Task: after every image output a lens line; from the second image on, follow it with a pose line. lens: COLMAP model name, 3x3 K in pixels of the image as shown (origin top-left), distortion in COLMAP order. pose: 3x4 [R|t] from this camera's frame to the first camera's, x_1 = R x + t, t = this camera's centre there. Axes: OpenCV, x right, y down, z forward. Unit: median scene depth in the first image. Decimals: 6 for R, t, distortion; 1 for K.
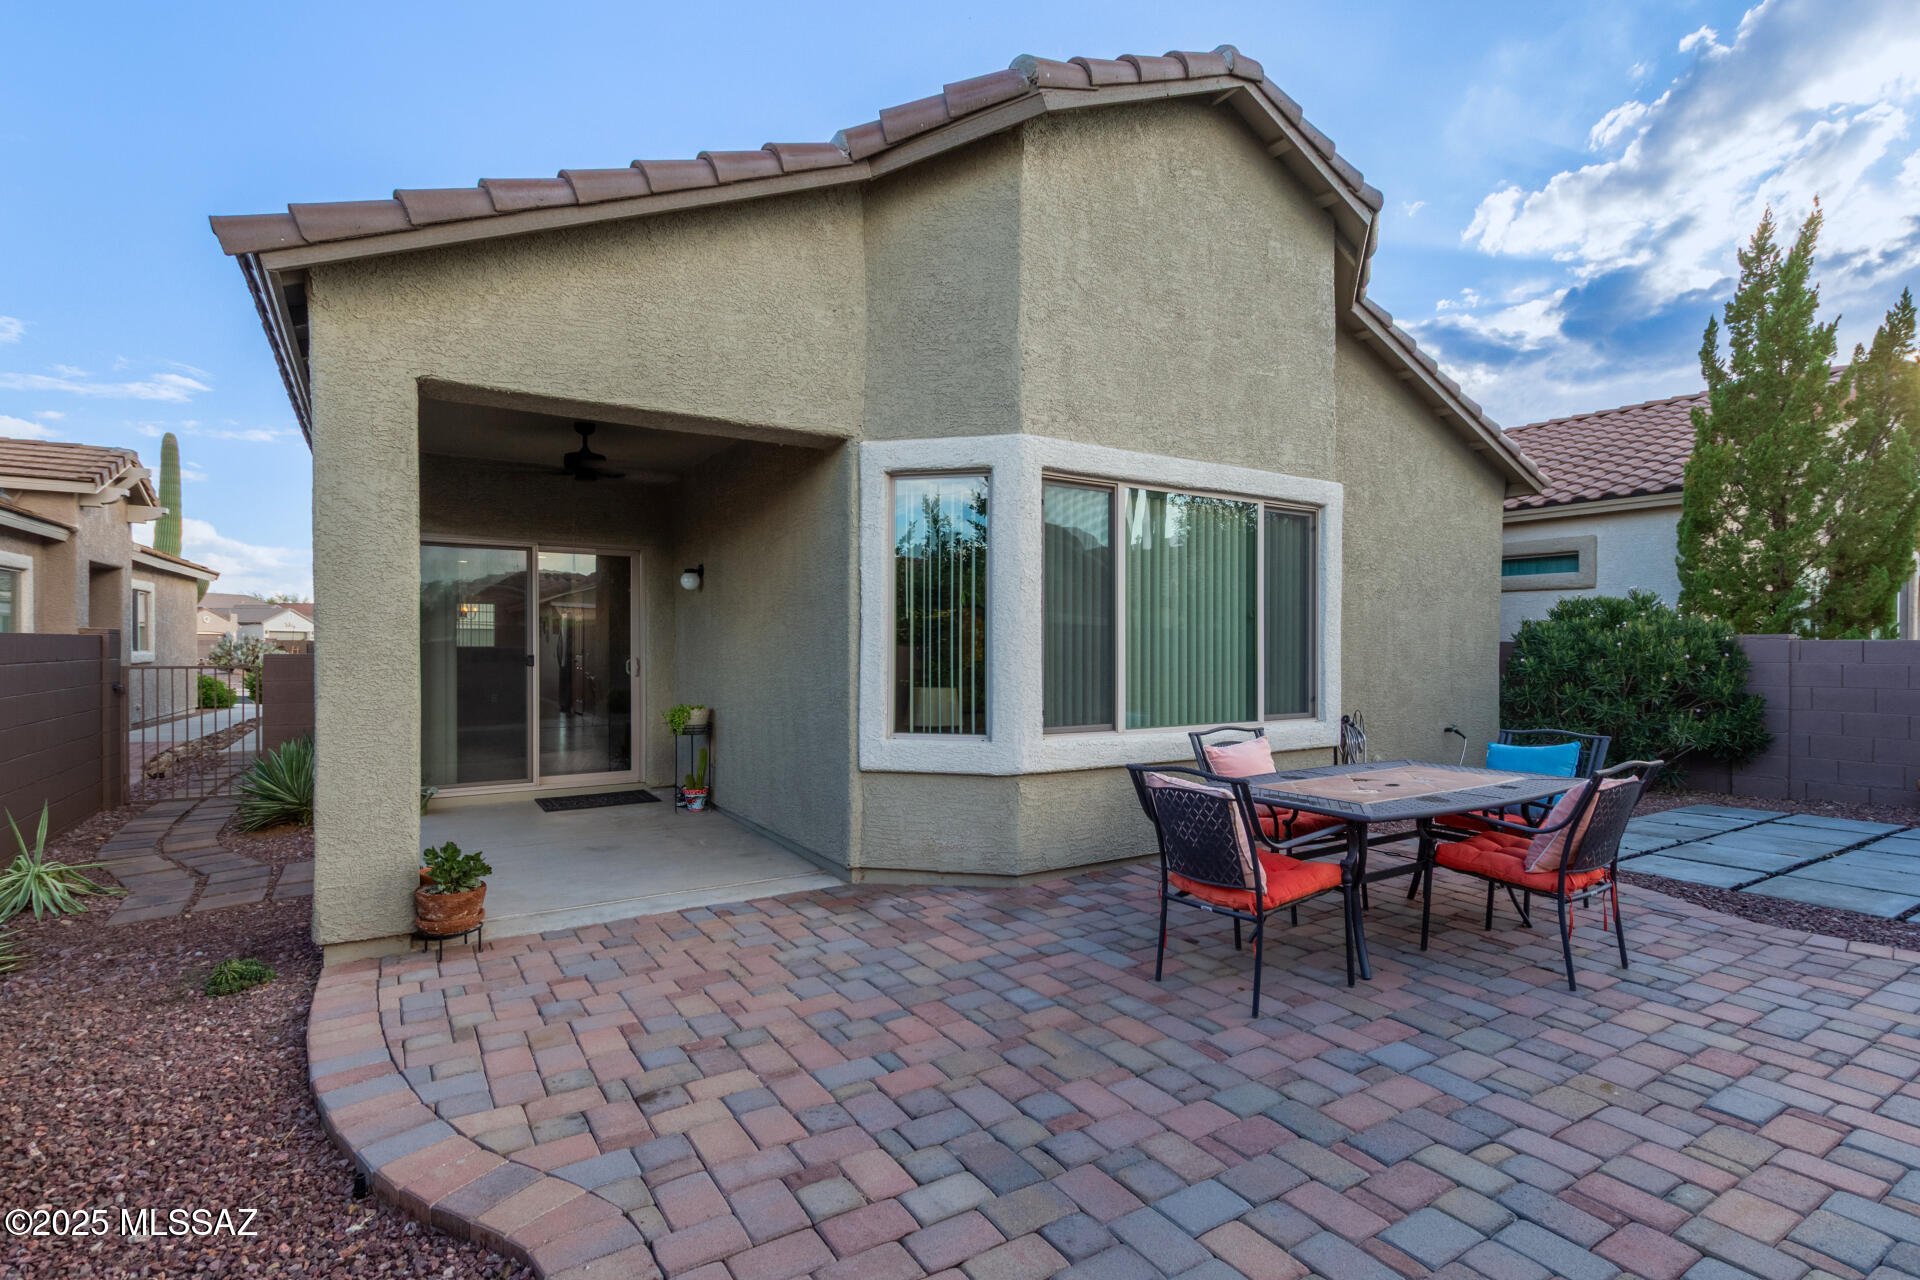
lens RADIAL K [[909.3, 0, 951.4], [0, 909.3, 647.6], [0, 0, 1]] dist [0.006812, -0.001575]
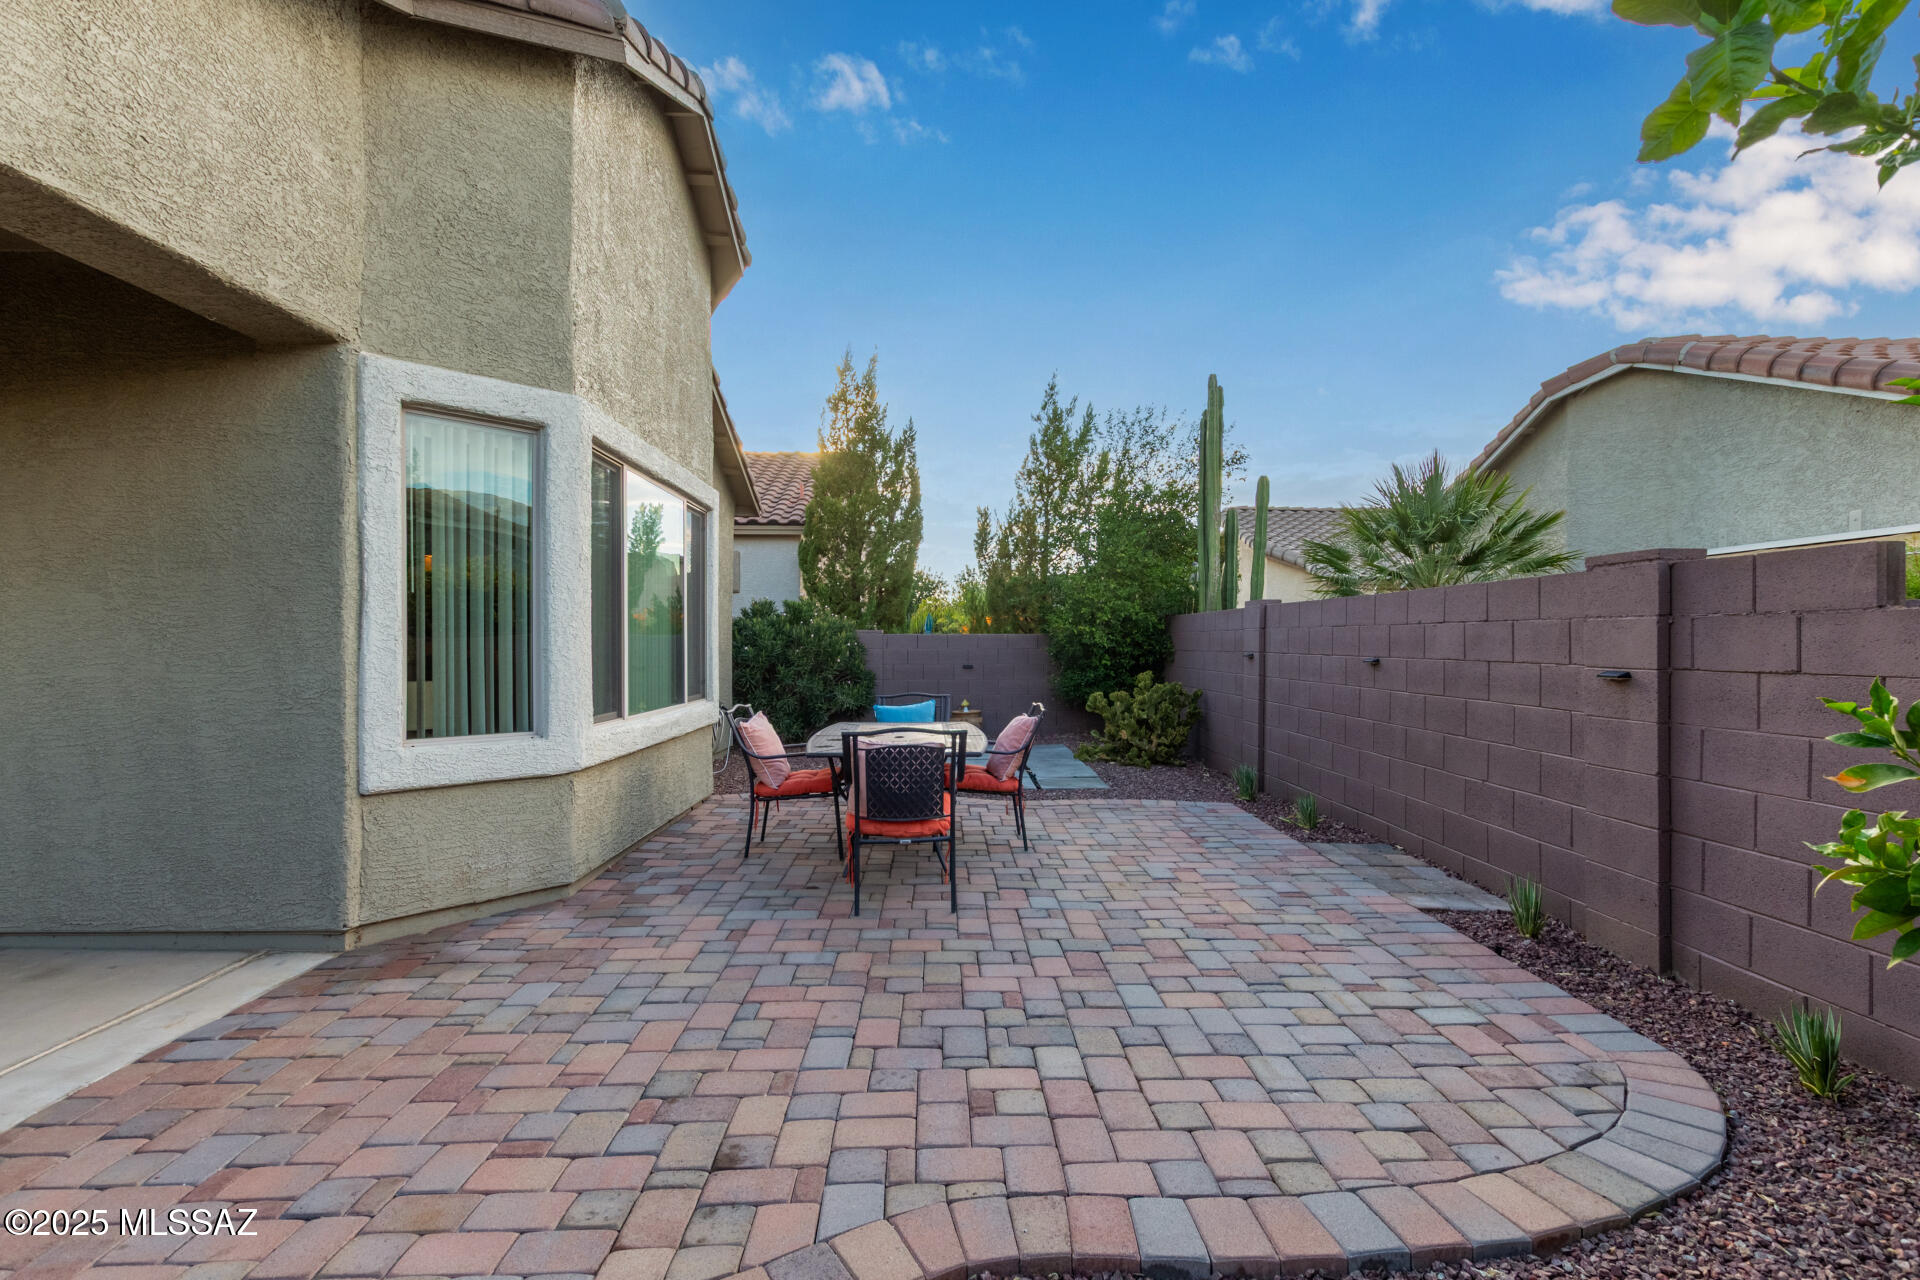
lens RADIAL K [[909.3, 0, 942.2], [0, 909.3, 644.6], [0, 0, 1]] dist [0.006812, -0.001575]
pose [[0.511392, -0.000666, 0.859347, -0.515598], [-0.000688, 0.999999, 0.001185, 0.012151], [-0.859347, -0.001197, 0.511391, 0.221848]]
